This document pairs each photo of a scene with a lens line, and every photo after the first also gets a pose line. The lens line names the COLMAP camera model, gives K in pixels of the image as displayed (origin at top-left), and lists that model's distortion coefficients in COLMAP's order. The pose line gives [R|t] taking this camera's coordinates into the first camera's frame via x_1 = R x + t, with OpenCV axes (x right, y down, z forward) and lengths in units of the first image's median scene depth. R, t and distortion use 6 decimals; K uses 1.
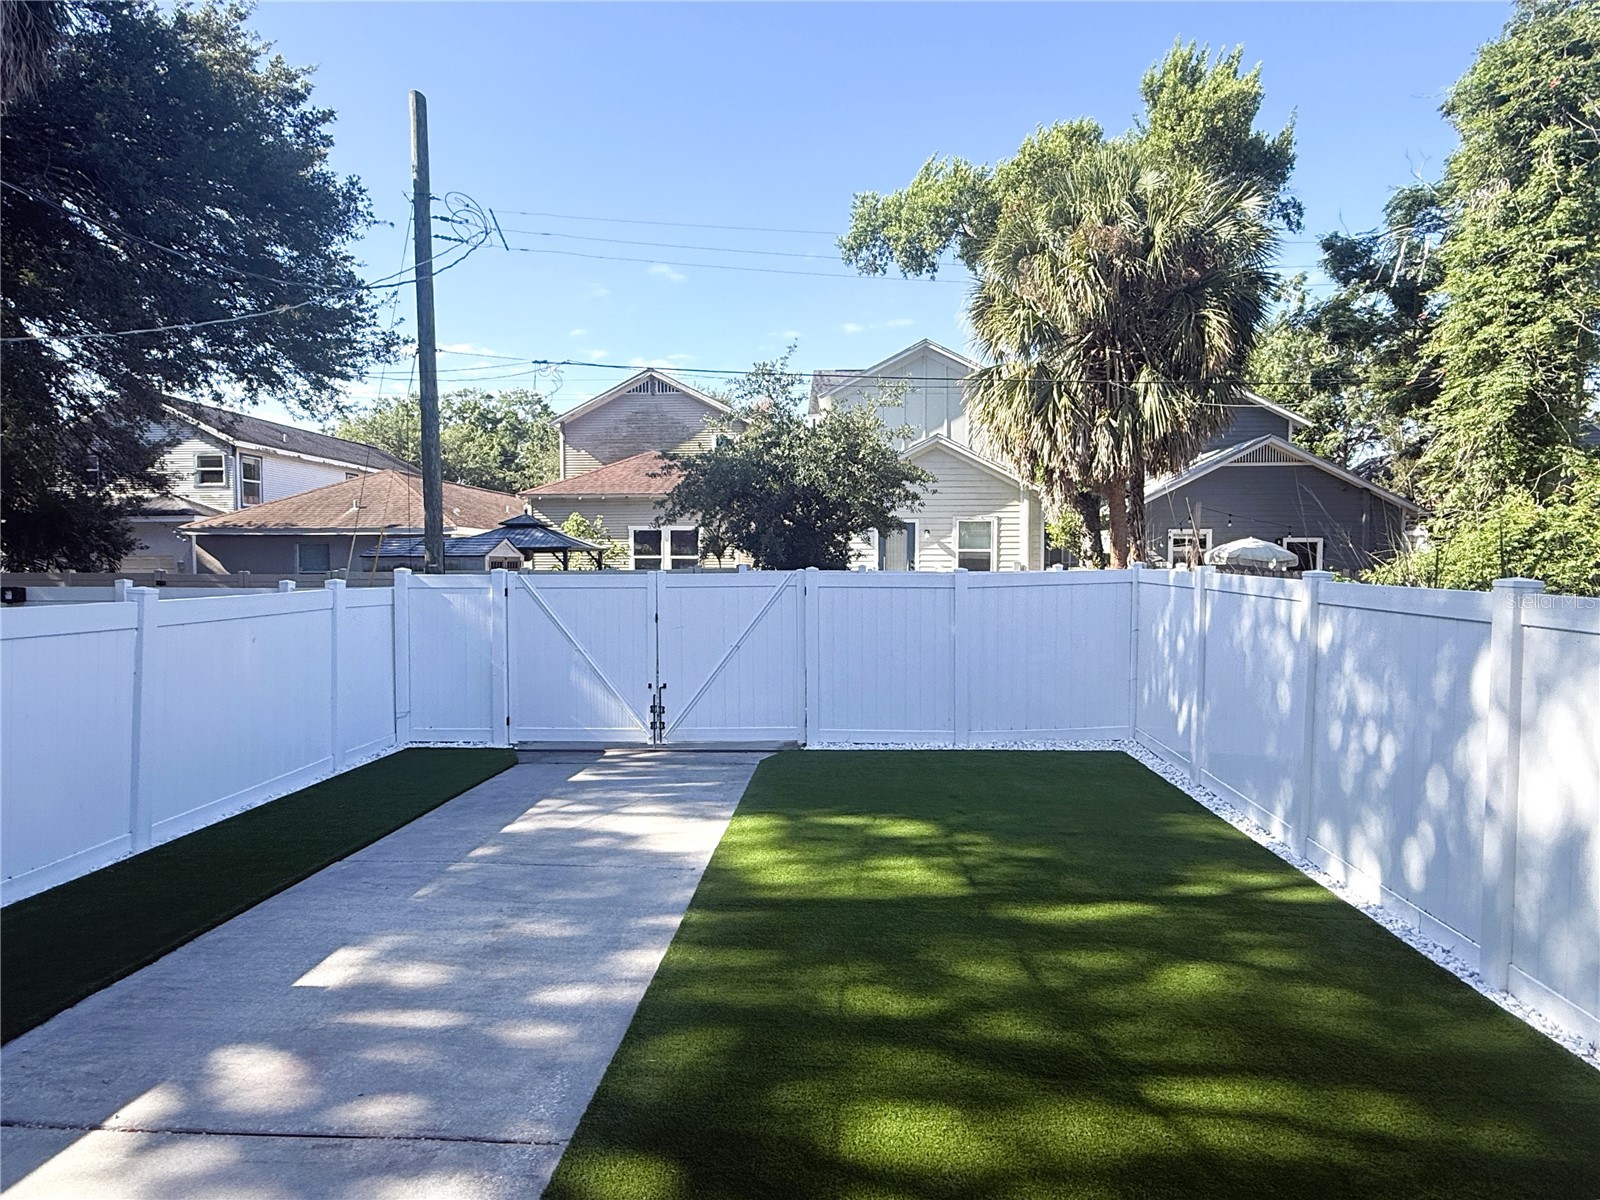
lens RADIAL K [[979.7, 0, 800.0], [0, 979.7, 600.0], [0, 0, 1]] dist [0.001695, 0.001128]
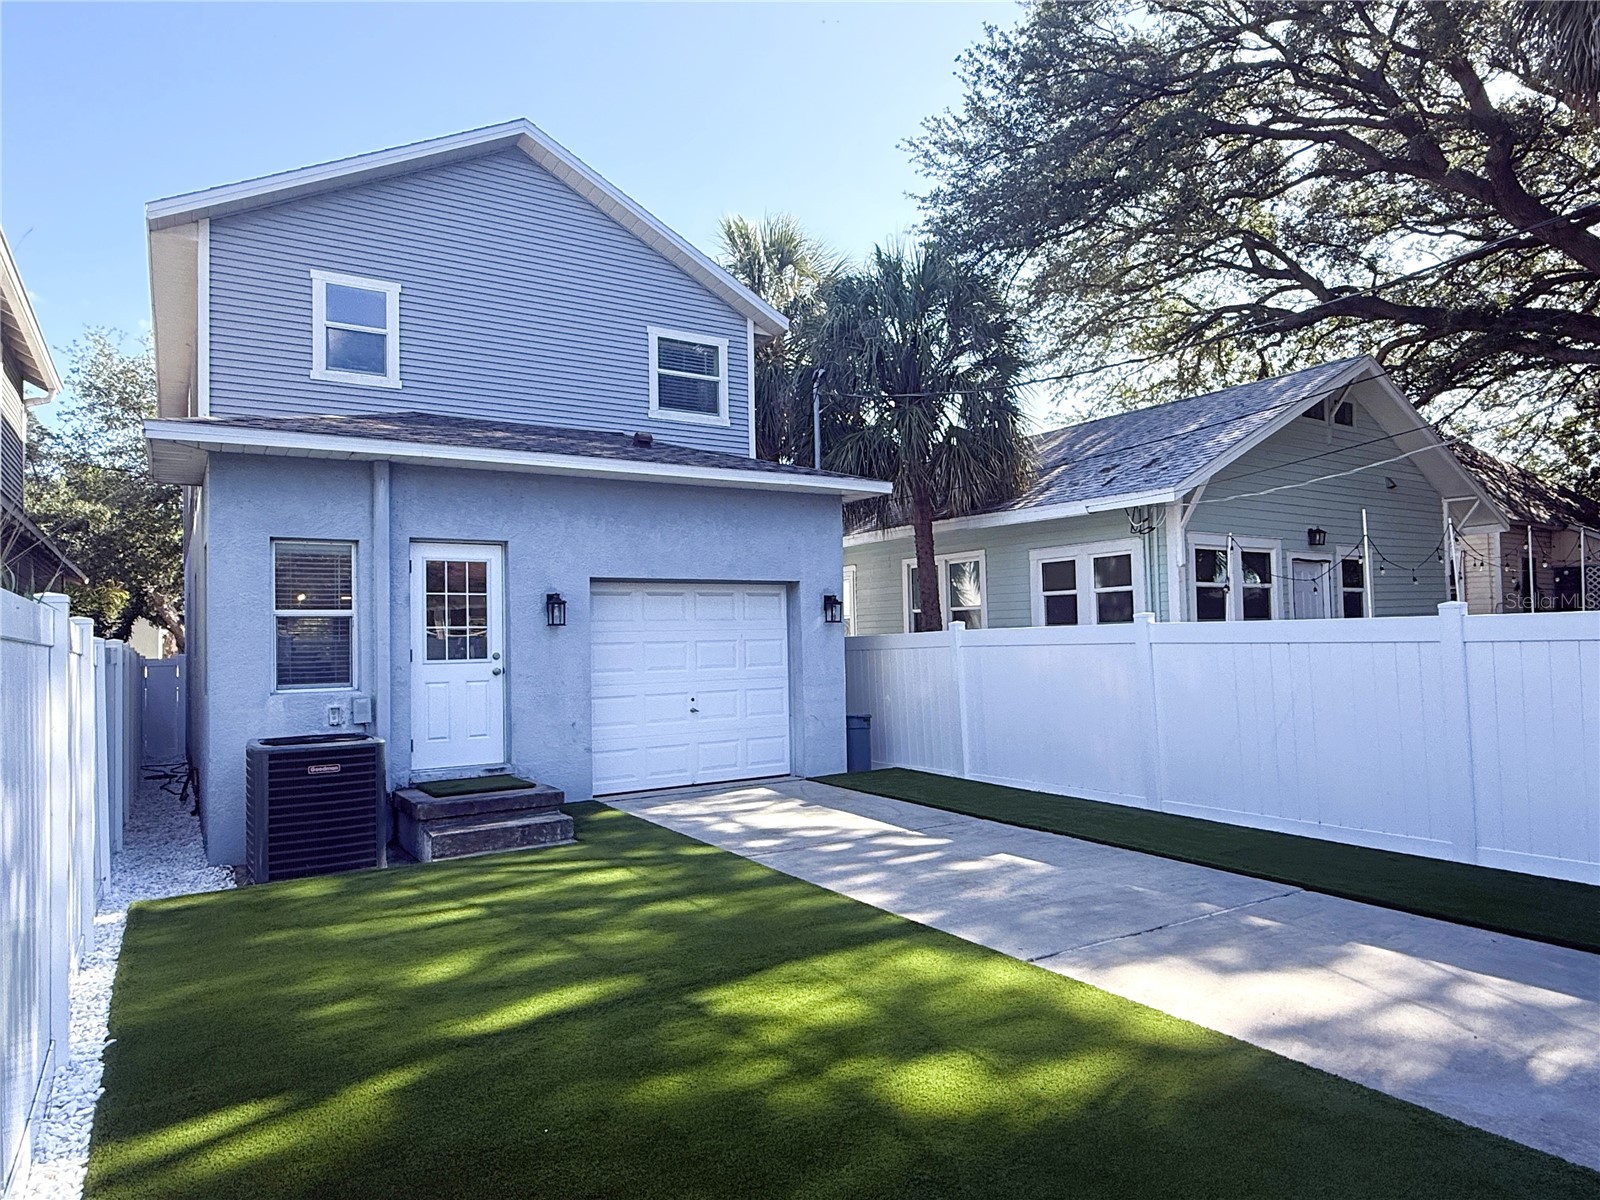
lens RADIAL K [[979.7, 0, 800.0], [0, 979.7, 600.0], [0, 0, 1]] dist [0.001695, 0.001128]
pose [[-0.825536, -0.019026, -0.564029, 0.484999], [-0.004517, 0.999622, -0.027108, 0.006700], [0.564332, -0.019831, -0.825310, 1.489856]]
